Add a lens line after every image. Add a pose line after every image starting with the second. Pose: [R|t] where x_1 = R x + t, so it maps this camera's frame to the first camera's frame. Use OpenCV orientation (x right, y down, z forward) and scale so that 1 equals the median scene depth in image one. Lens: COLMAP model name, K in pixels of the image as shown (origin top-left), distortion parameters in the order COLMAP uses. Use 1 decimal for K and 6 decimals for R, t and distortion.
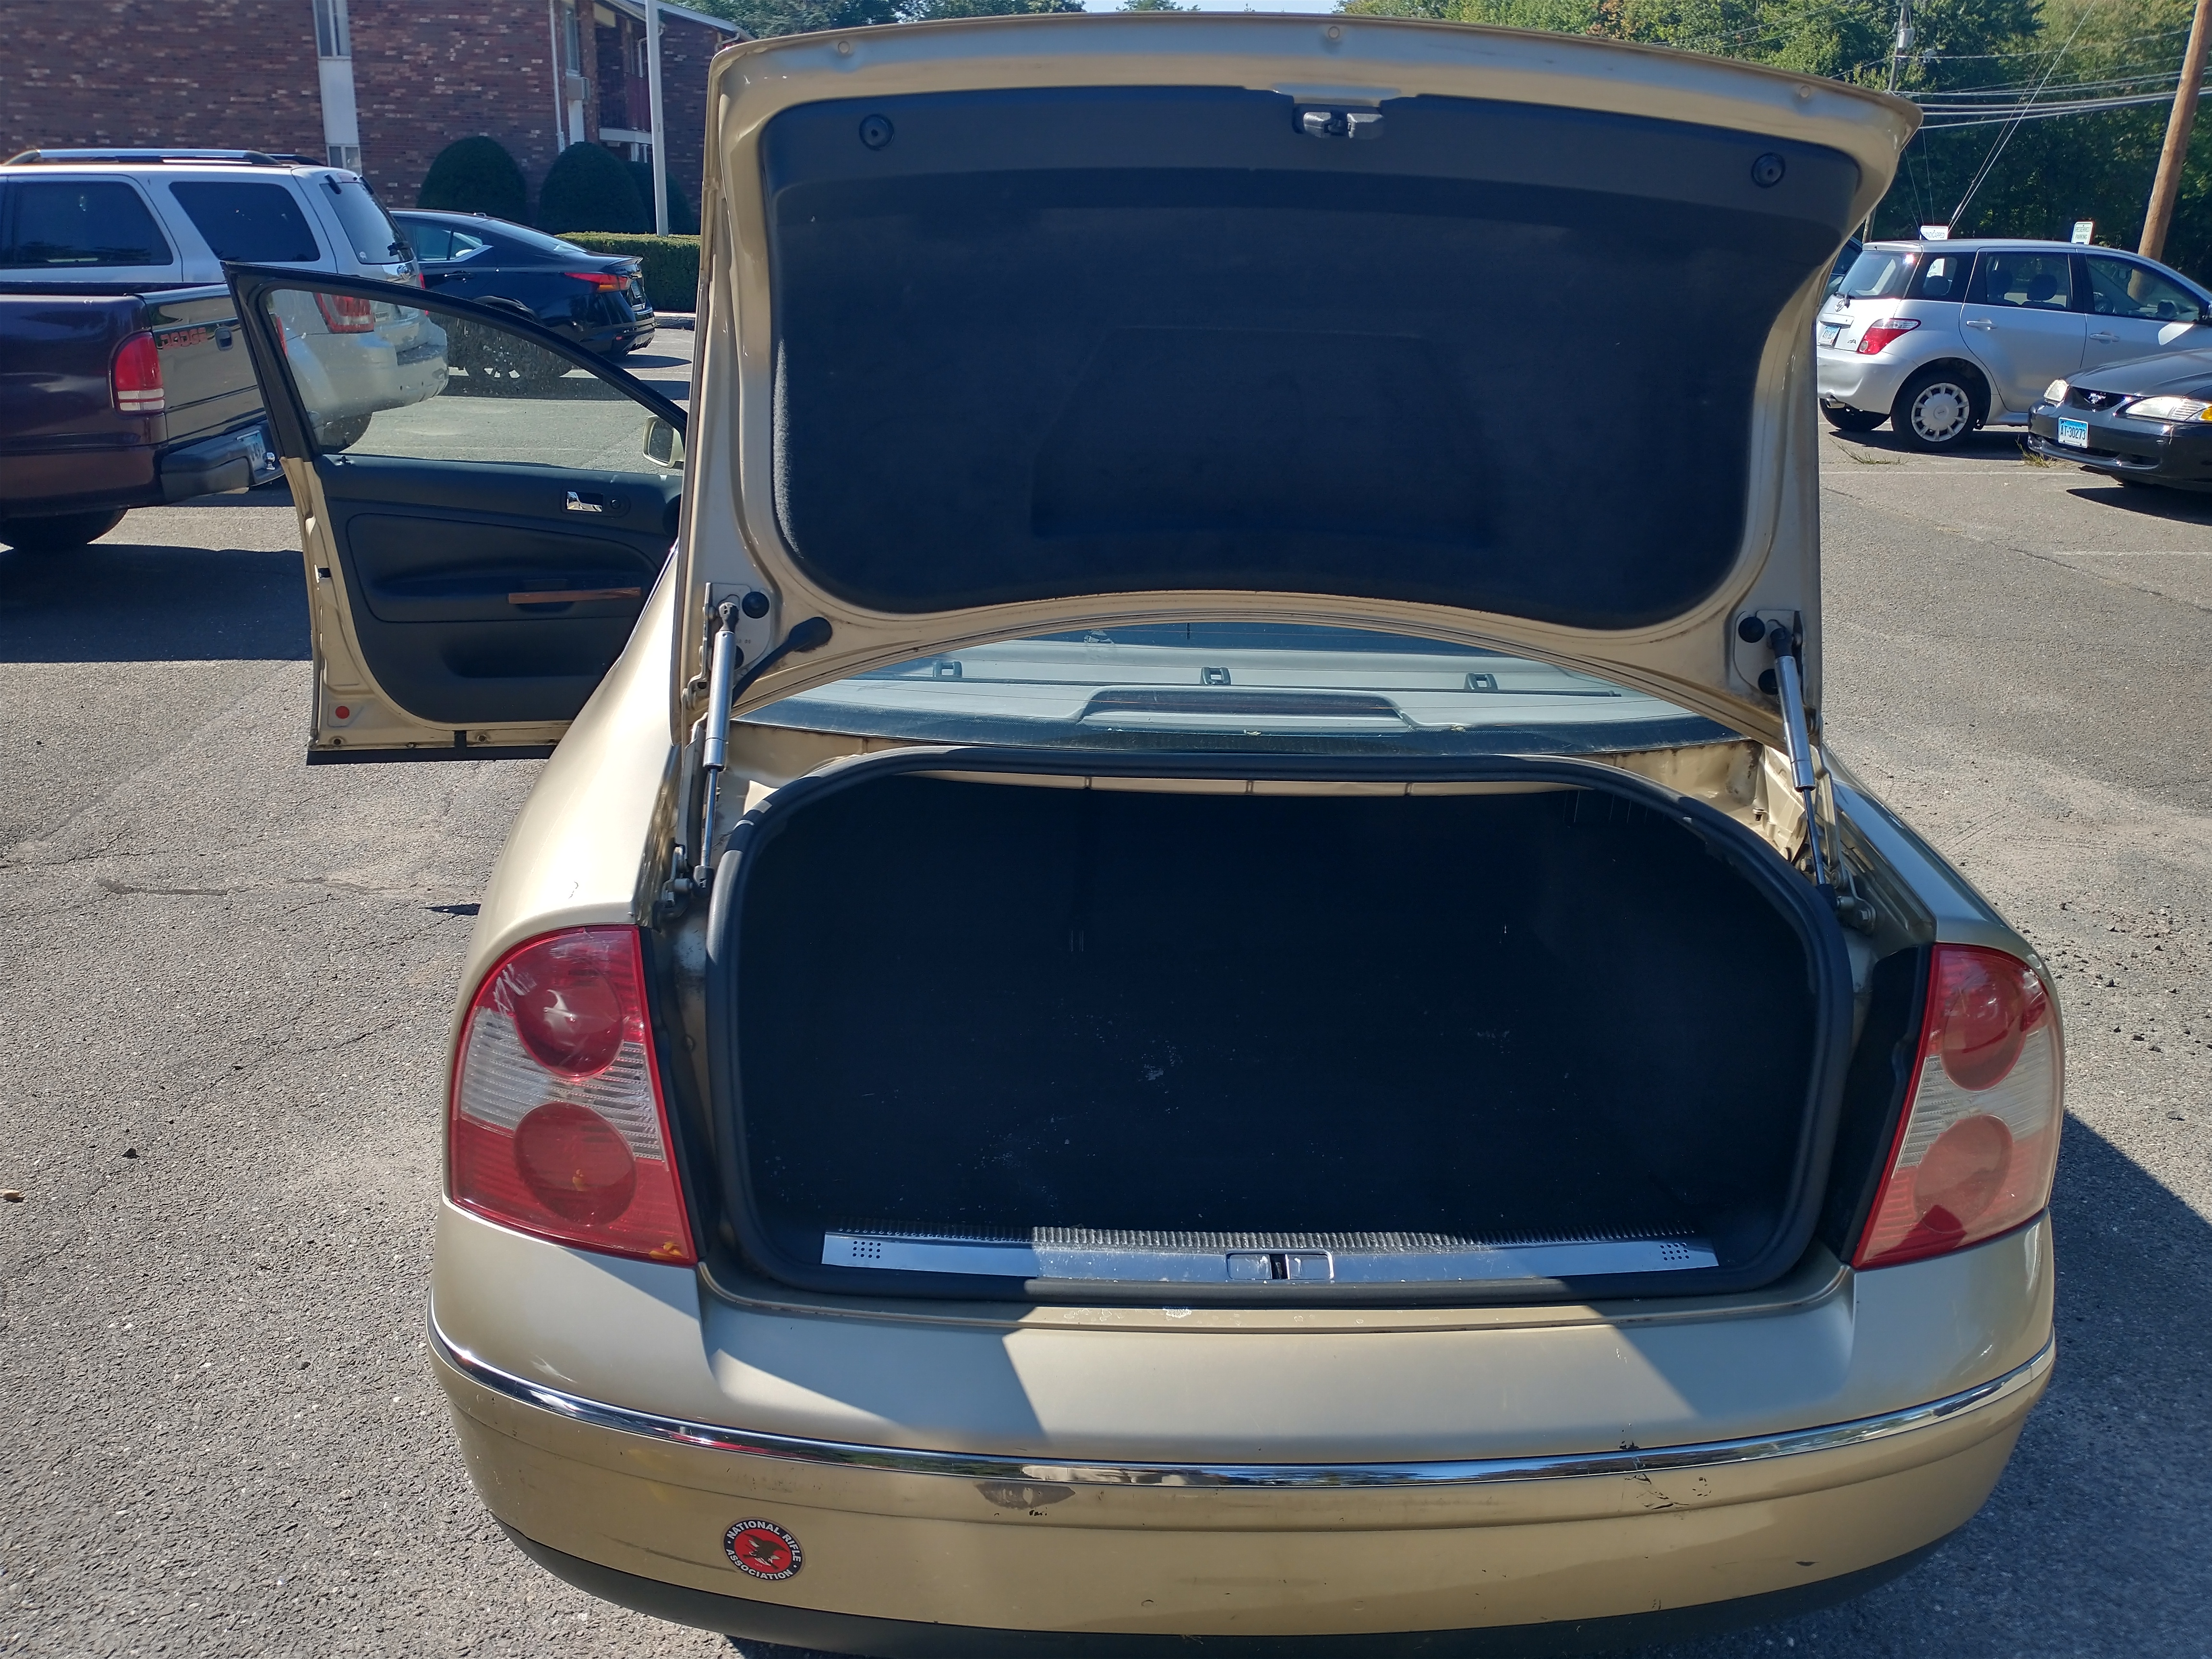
lens RADIAL K [[1901.1, 0, 1185.0], [0, 1901.1, 827.3], [0, 0, 1]] dist [0.053656, -0.118593]
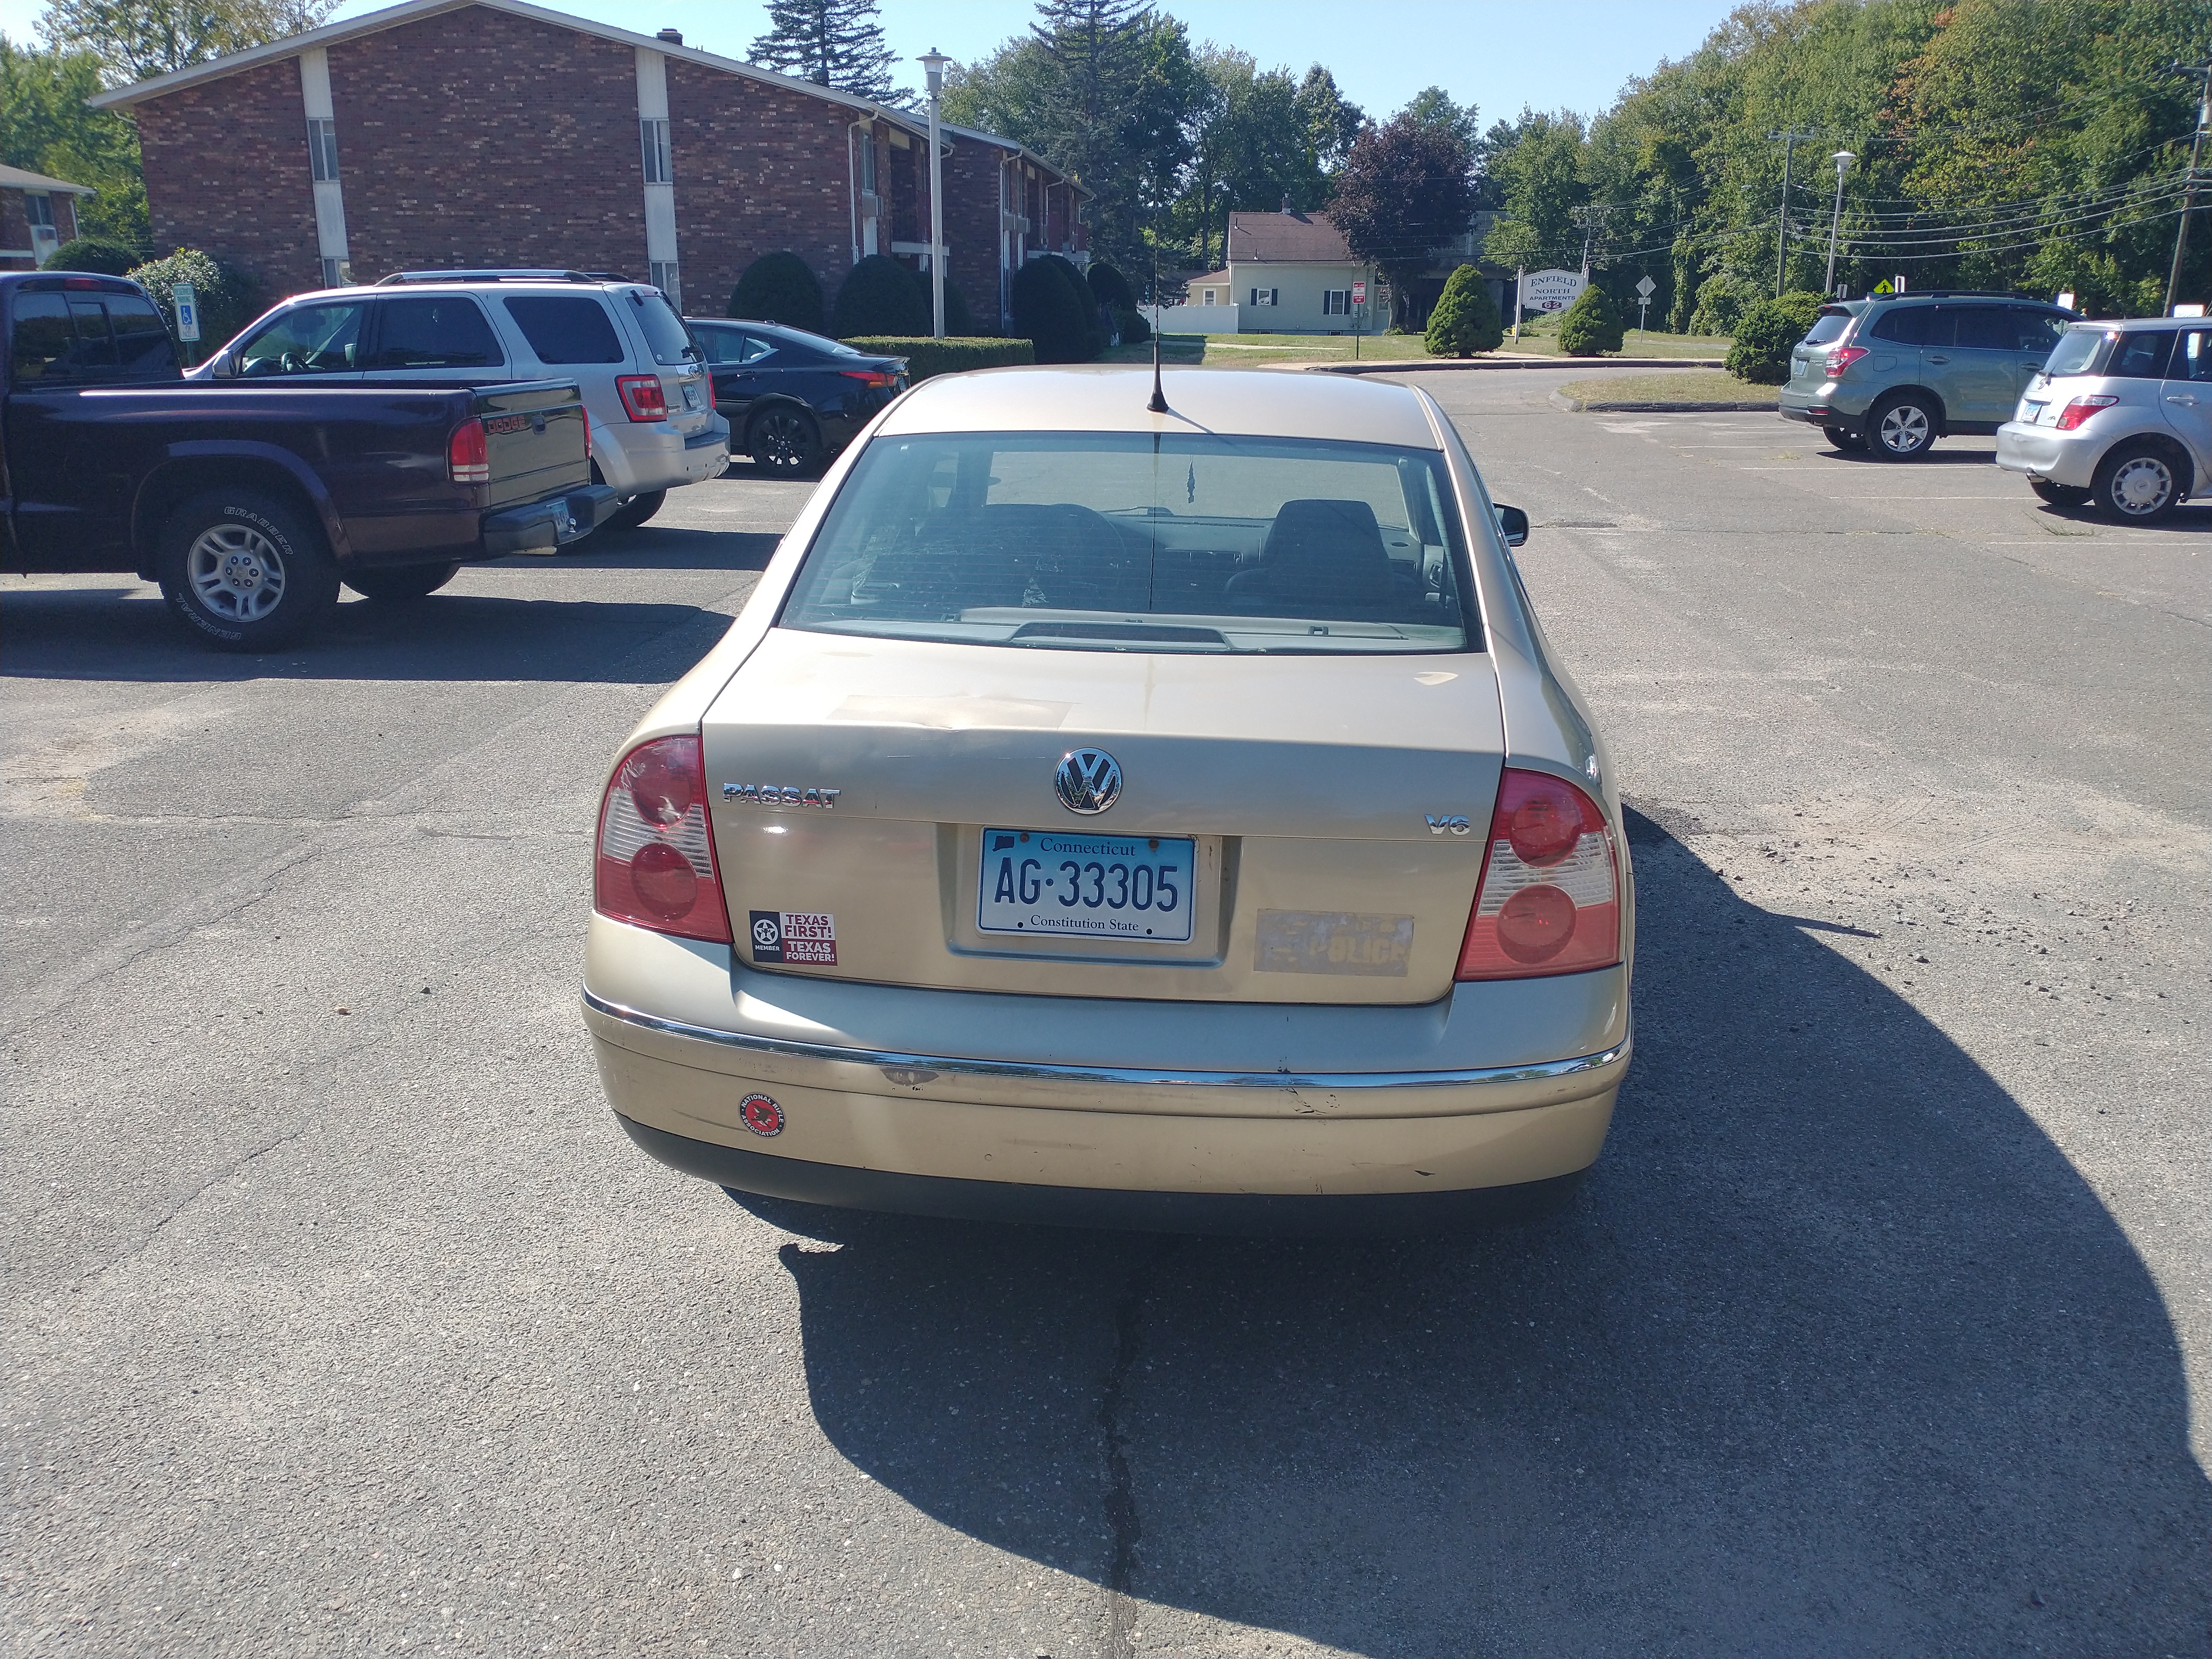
lens RADIAL K [[1901.1, 0, 1185.0], [0, 1901.1, 827.3], [0, 0, 1]] dist [0.053656, -0.118593]
pose [[0.989410, 0.018967, -0.143906, 0.044312], [-0.025636, 0.998675, -0.044629, 0.023173], [0.142869, 0.047845, 0.988584, -0.069669]]
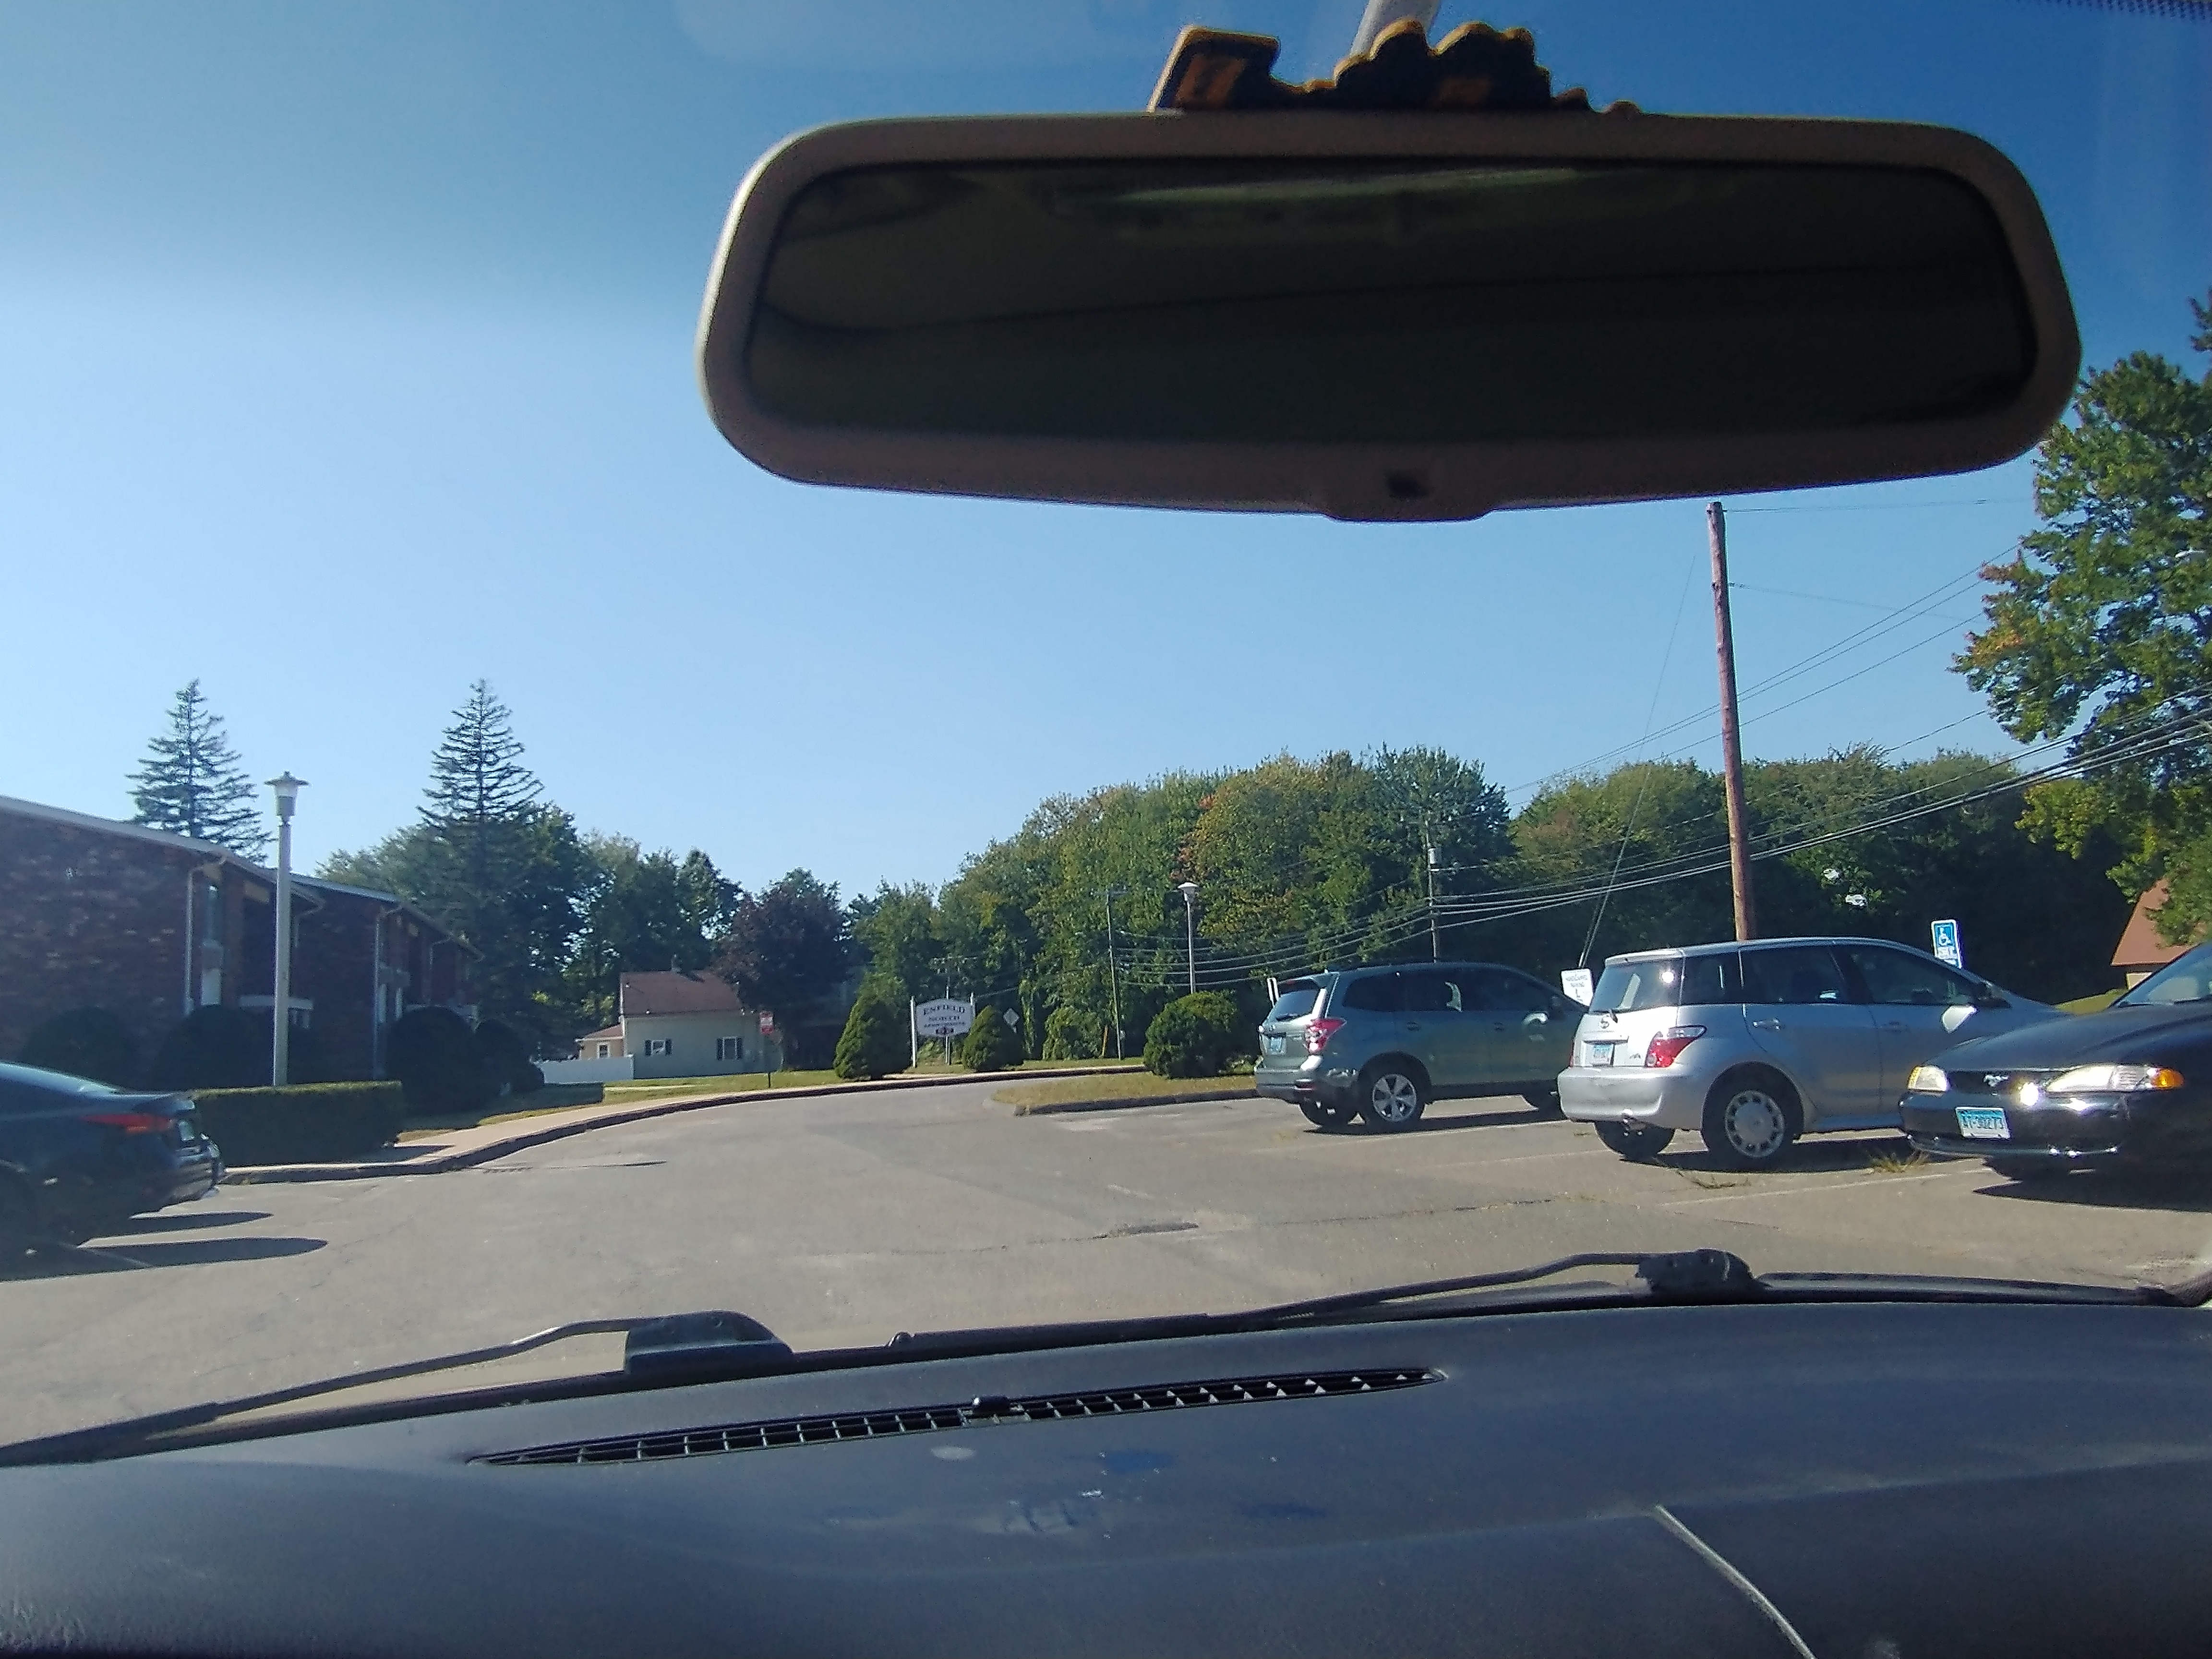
lens RADIAL K [[1622.8, 0, 1093.3], [0, 1622.8, 838.1], [0, 0, 1]] dist [0.003832, 0.002695]
pose [[0.983104, -0.062570, 0.172022, -0.027407], [0.130372, 0.899008, -0.418076, -0.064900], [-0.128490, 0.433439, 0.891976, 0.327666]]
